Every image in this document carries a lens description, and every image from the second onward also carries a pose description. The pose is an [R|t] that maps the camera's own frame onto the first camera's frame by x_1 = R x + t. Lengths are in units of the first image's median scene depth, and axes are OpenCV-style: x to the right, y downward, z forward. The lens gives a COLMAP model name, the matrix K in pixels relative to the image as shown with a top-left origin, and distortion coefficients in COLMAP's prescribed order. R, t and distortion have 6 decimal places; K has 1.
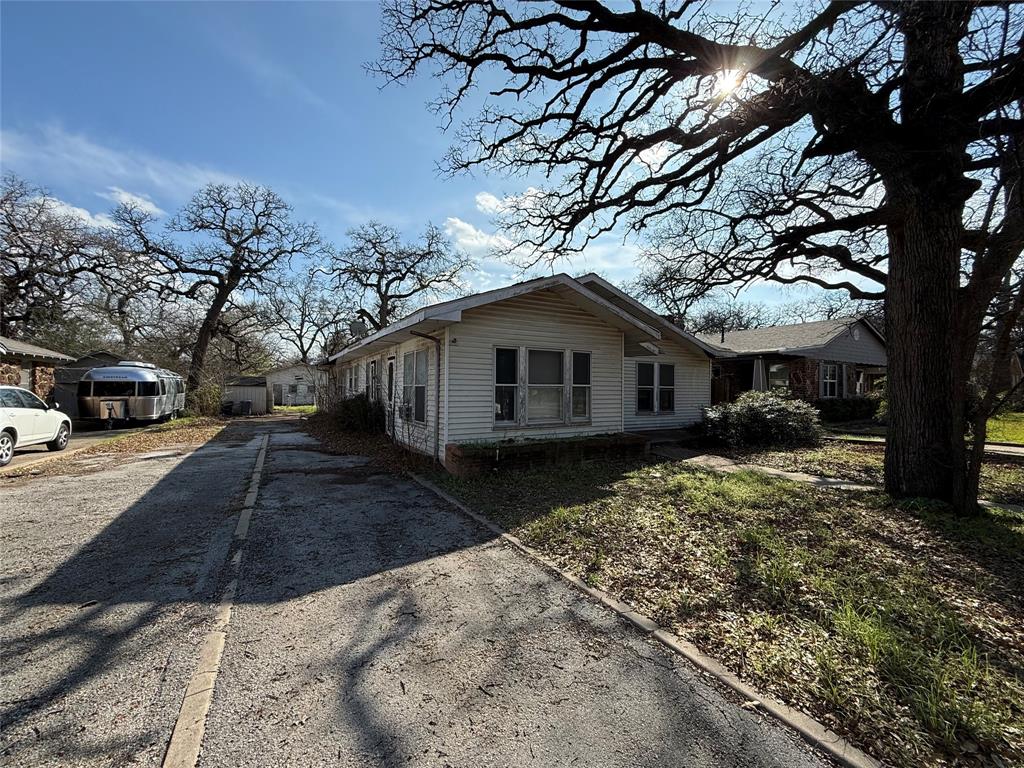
lens RADIAL K [[410.0, 0, 512.3], [0, 410.0, 383.4], [0, 0, 1]] dist [-0.001190, -0.000058]
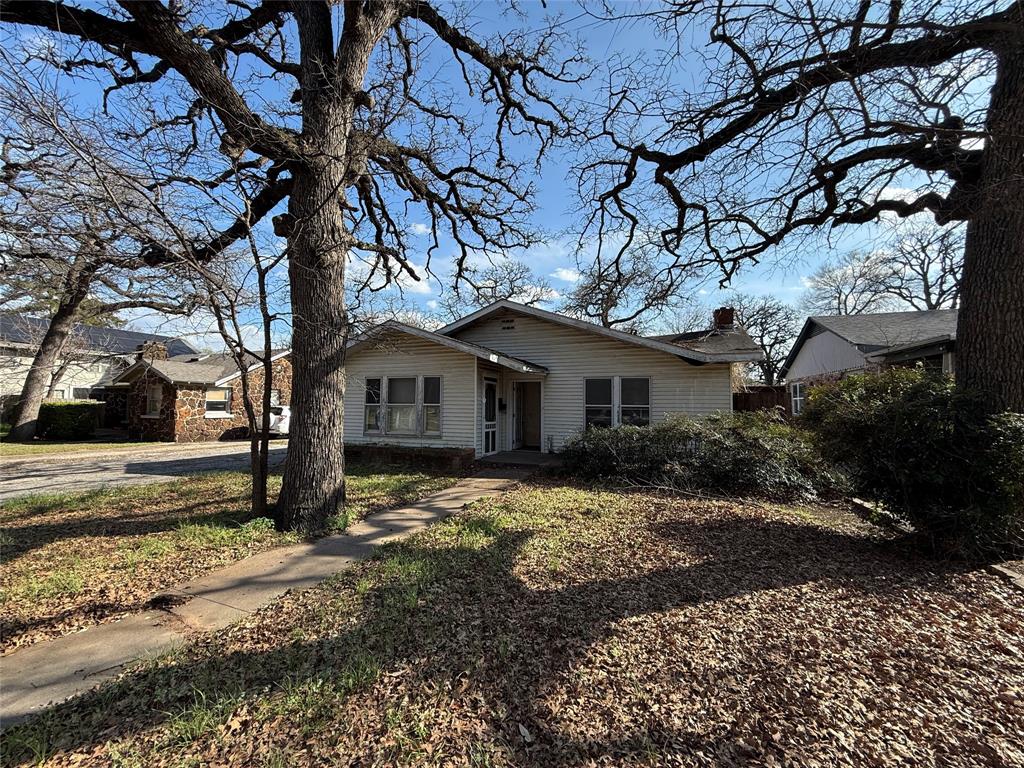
lens RADIAL K [[410.0, 0, 512.3], [0, 410.0, 384.5], [0, 0, 1]] dist [-0.001190, -0.000058]
pose [[0.688762, -0.038296, -0.723975, 1.208408], [0.004849, 0.998825, -0.048222, 0.005765], [0.724971, 0.029702, 0.688138, 0.345931]]
